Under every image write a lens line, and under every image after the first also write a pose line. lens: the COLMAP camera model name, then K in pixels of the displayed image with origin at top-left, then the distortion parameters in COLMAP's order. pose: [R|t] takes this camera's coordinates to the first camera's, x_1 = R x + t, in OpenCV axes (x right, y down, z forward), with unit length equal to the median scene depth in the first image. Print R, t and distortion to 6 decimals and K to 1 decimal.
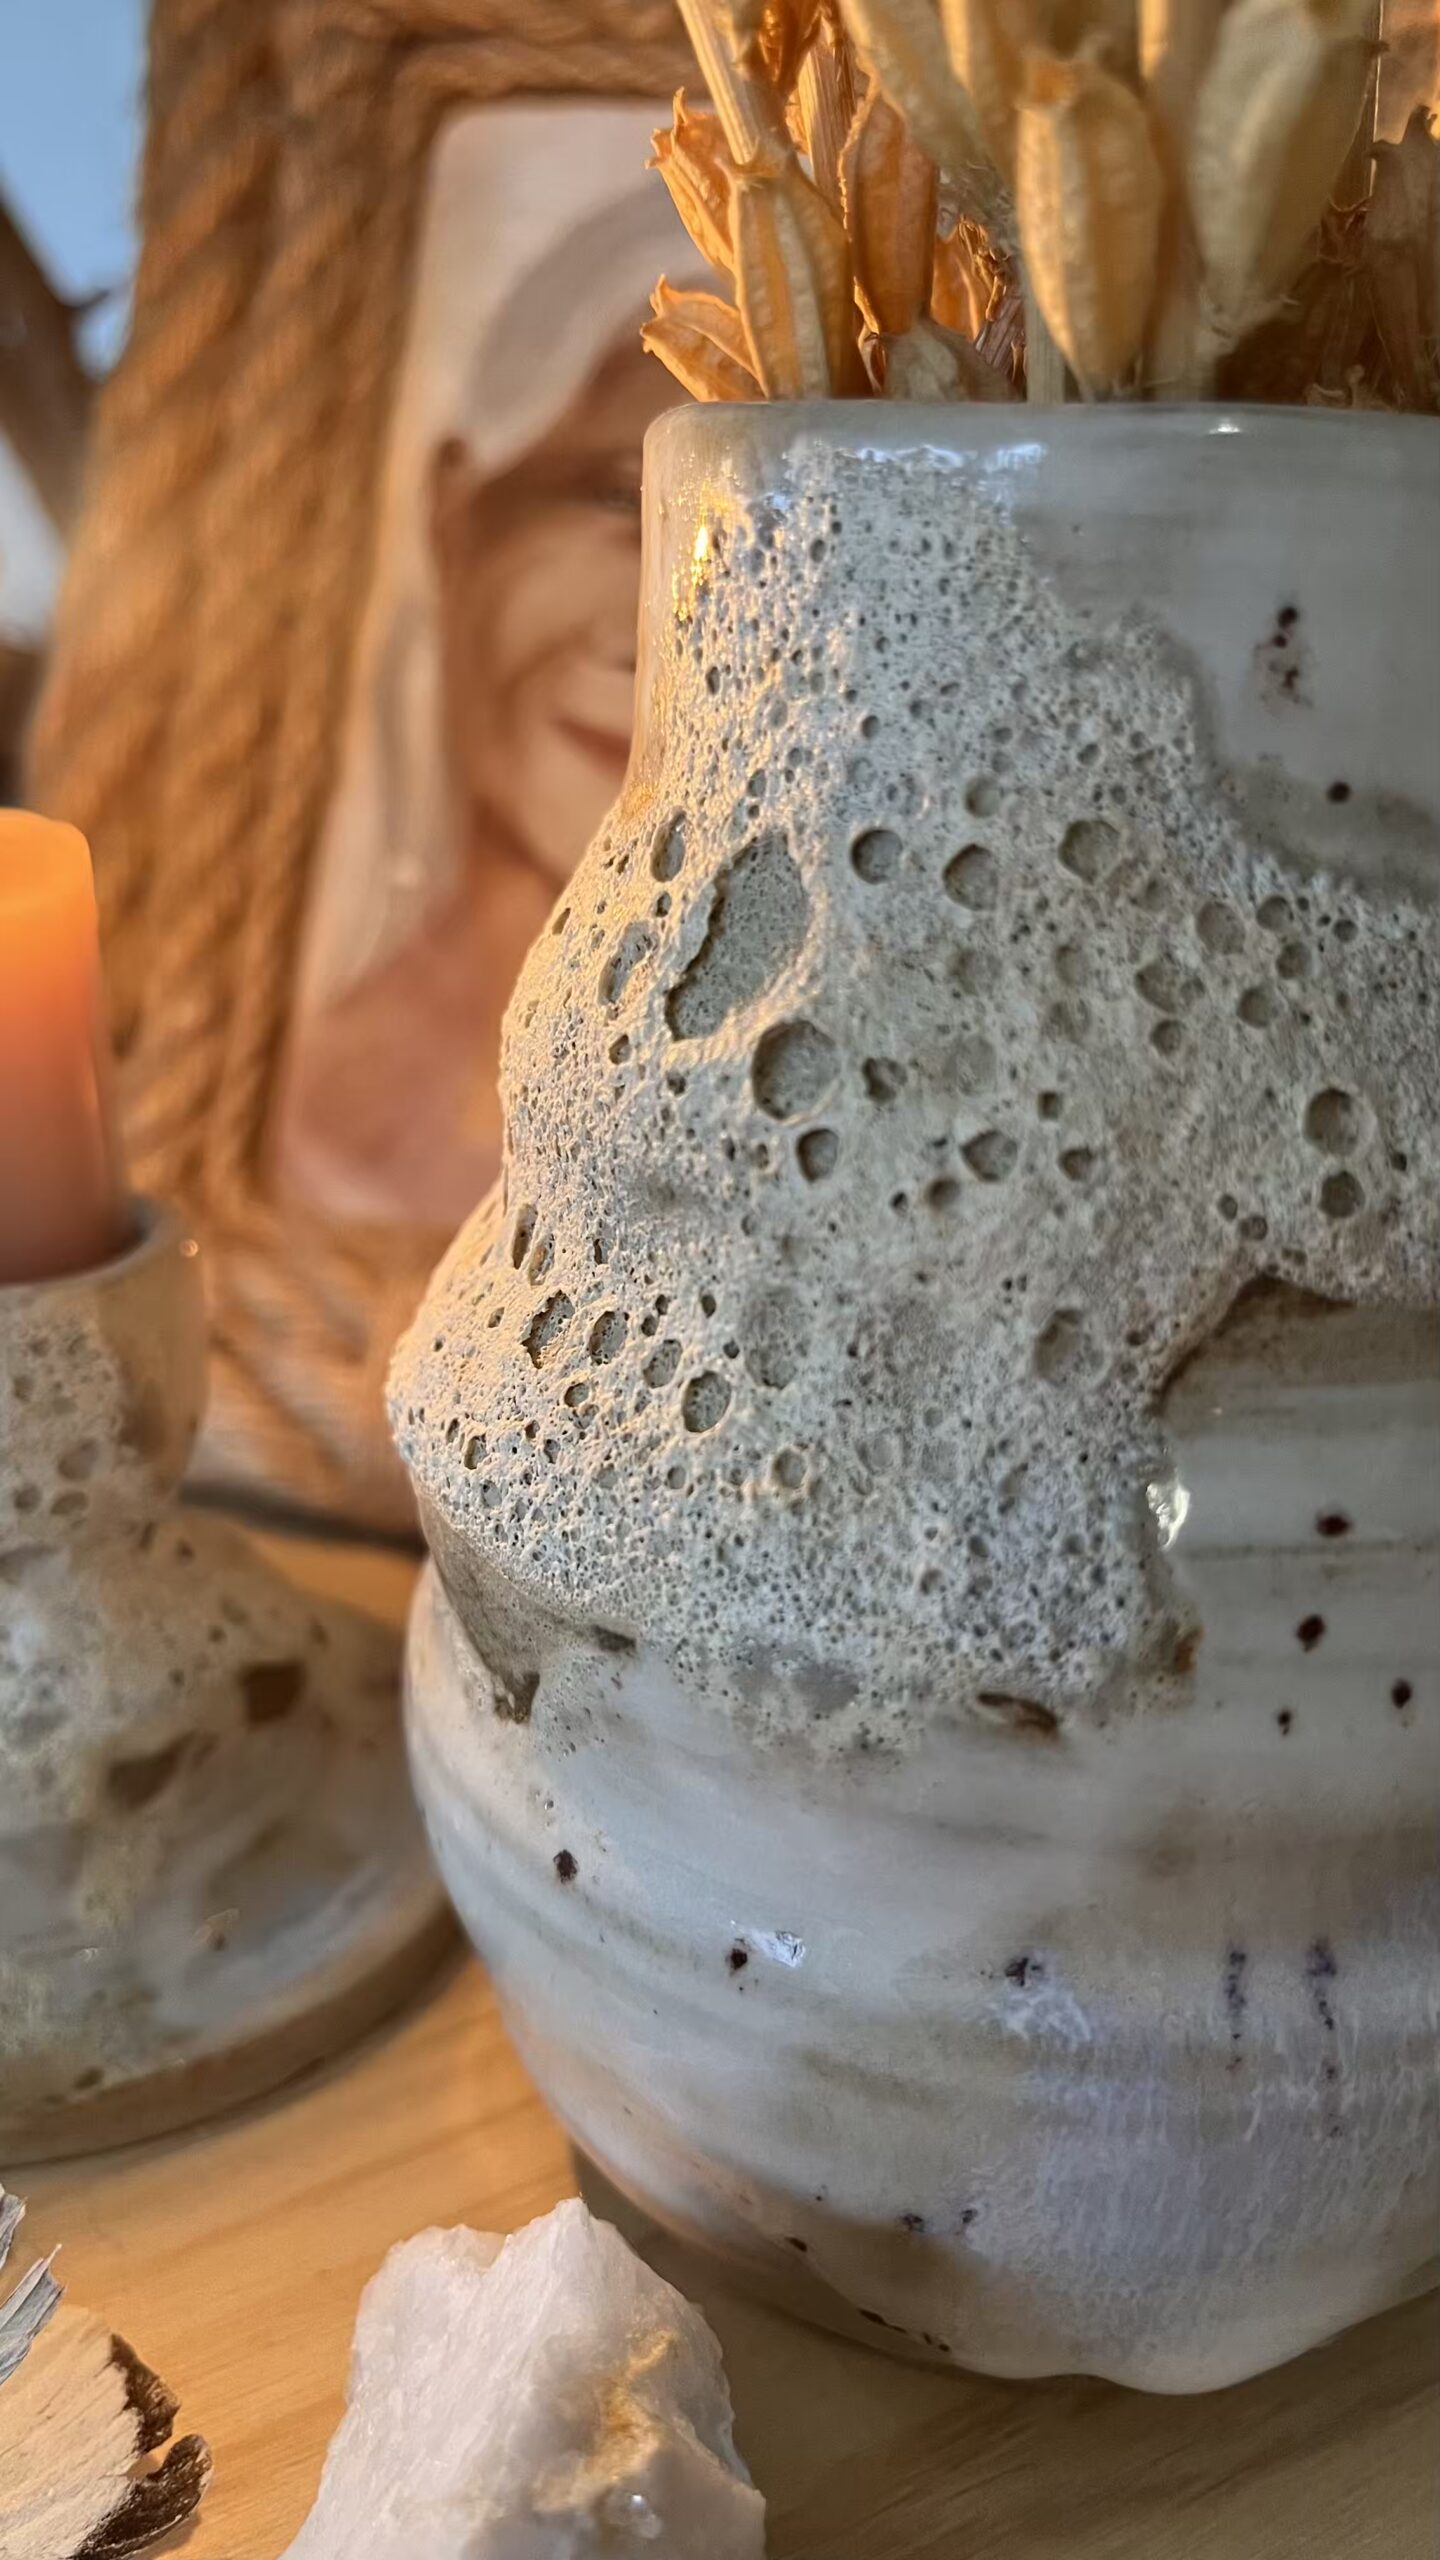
lens RADIAL K [[2112.2, 0, 720.0], [0, 2112.2, 1280.0], [0, 0, 1]] dist [0.076668, -0.103319]
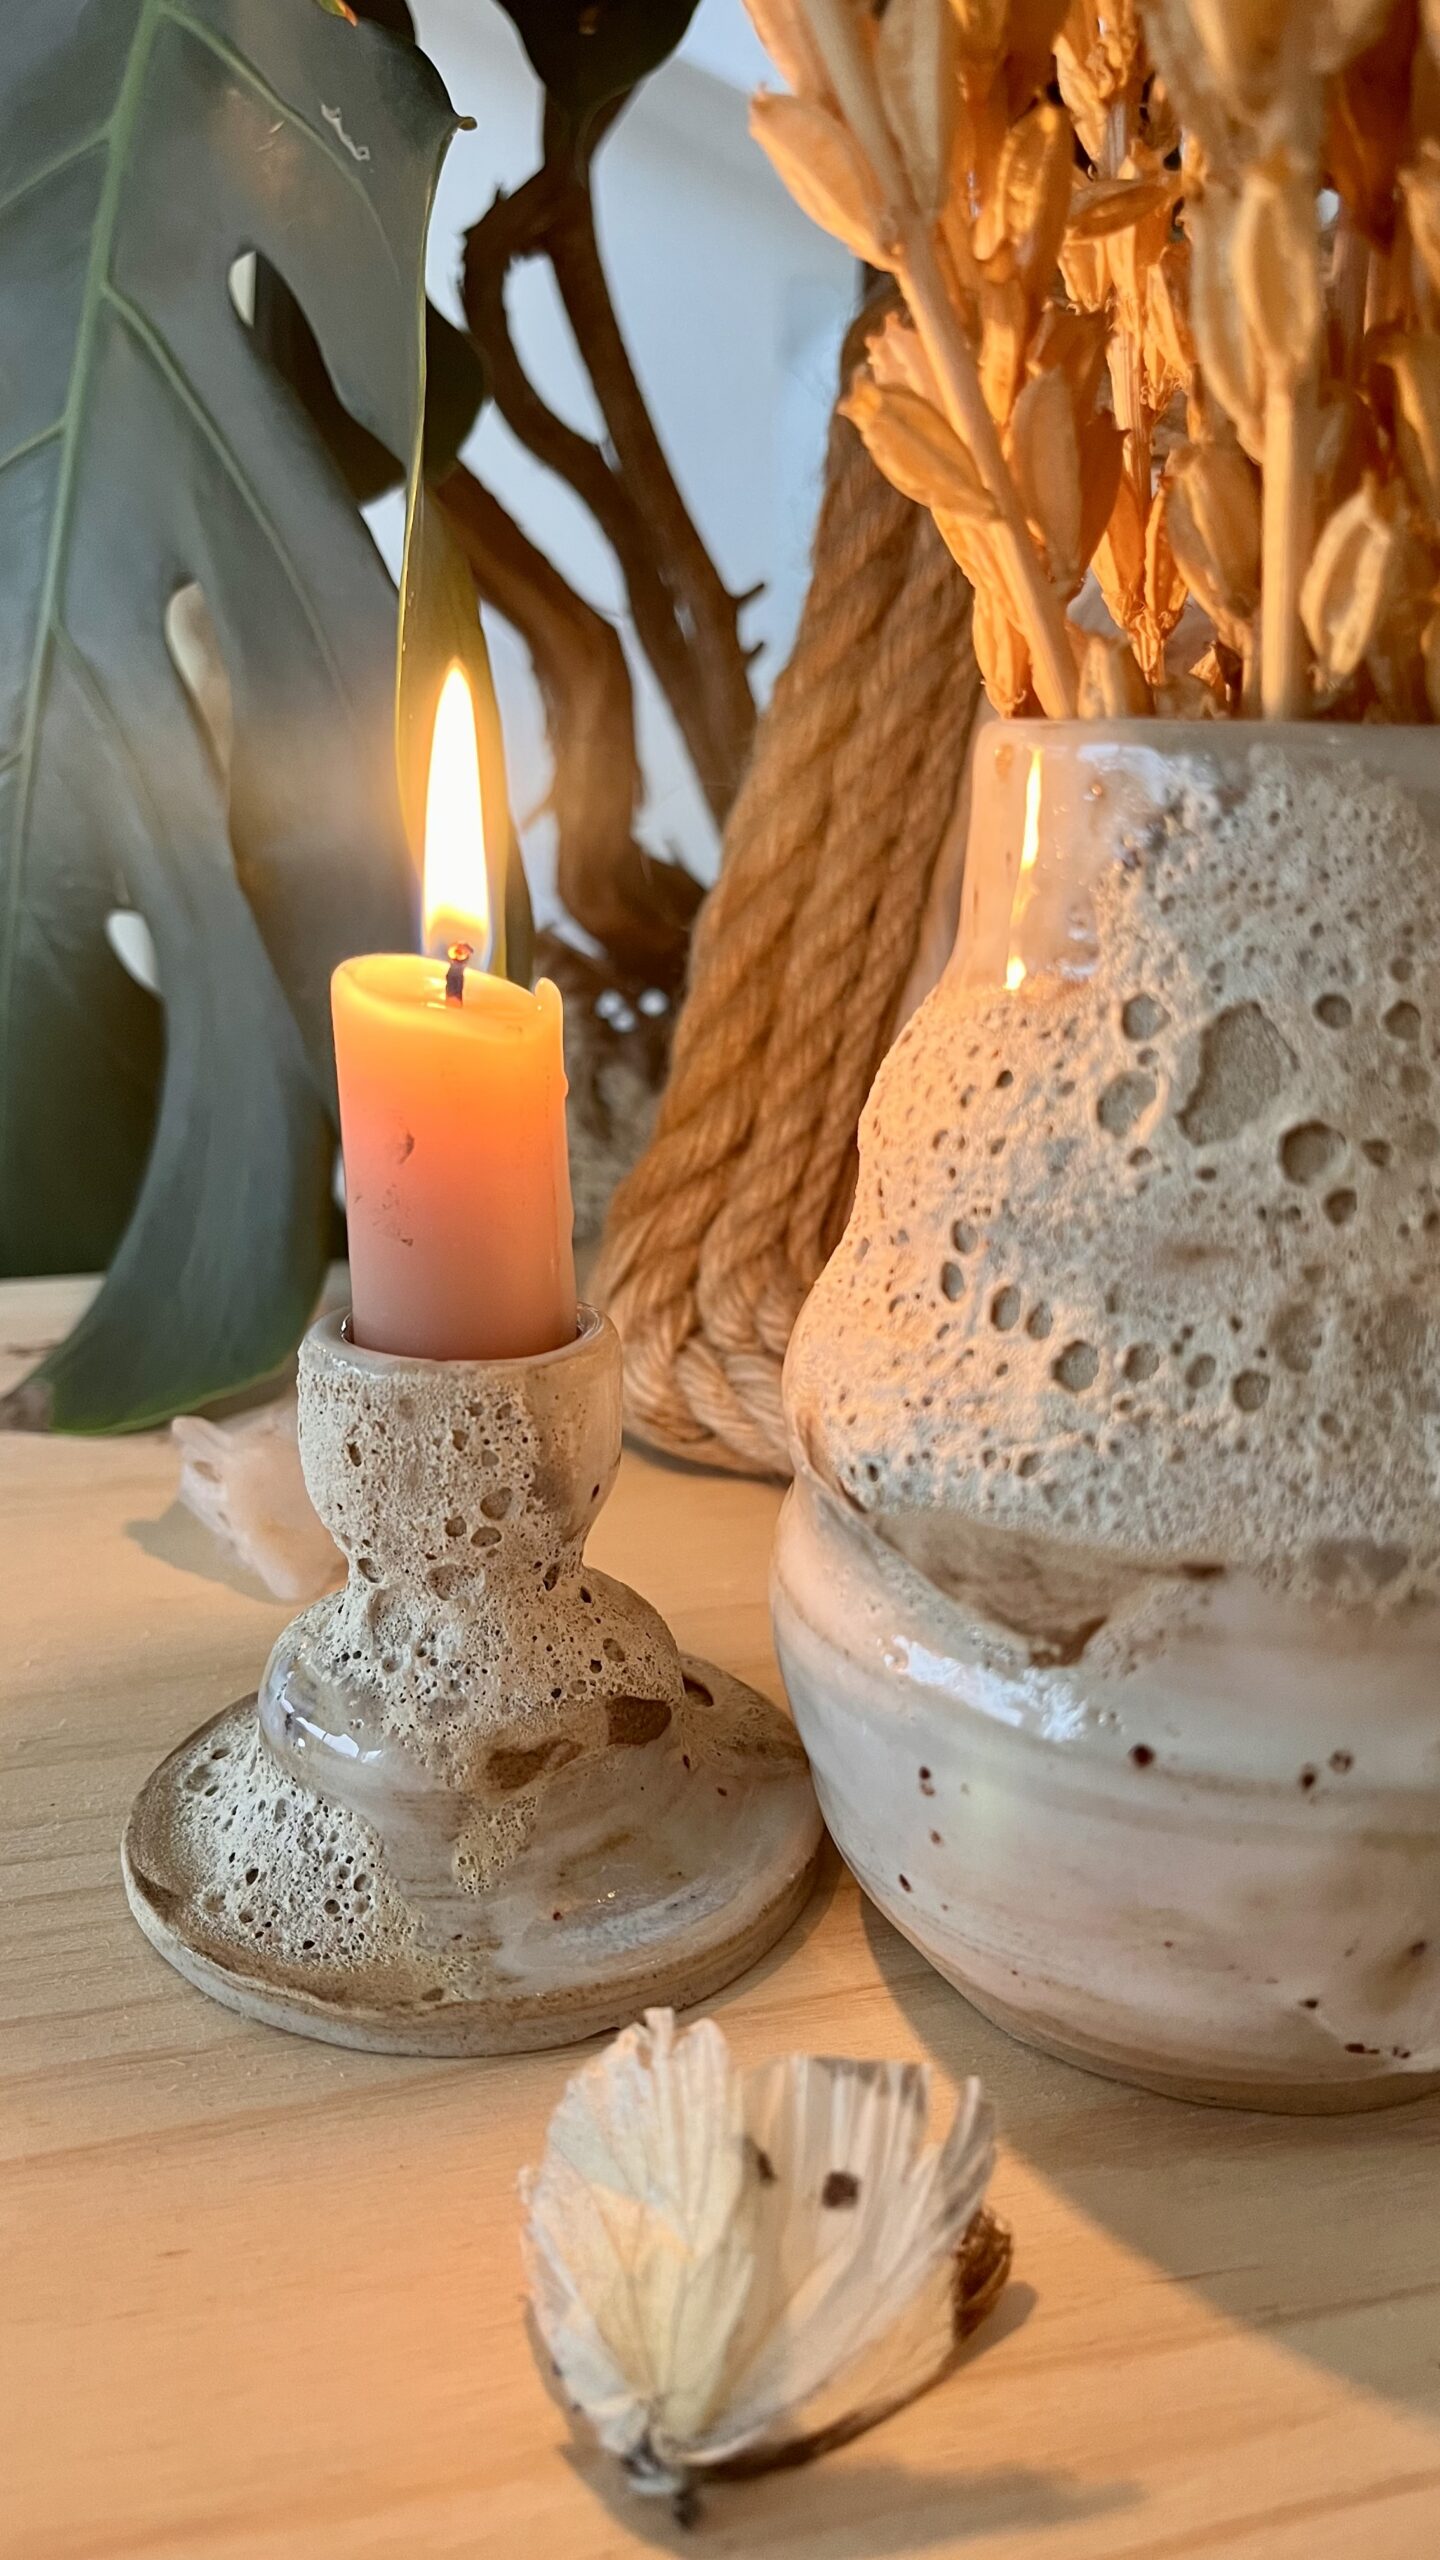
lens RADIAL K [[2112.2, 0, 720.0], [0, 2112.2, 1280.0], [0, 0, 1]] dist [0.076668, -0.103319]
pose [[0.913039, -0.106844, 0.393629, -0.930657], [0.142163, 0.987925, -0.061598, 0.021456], [-0.382295, 0.112201, 0.917203, -0.207383]]
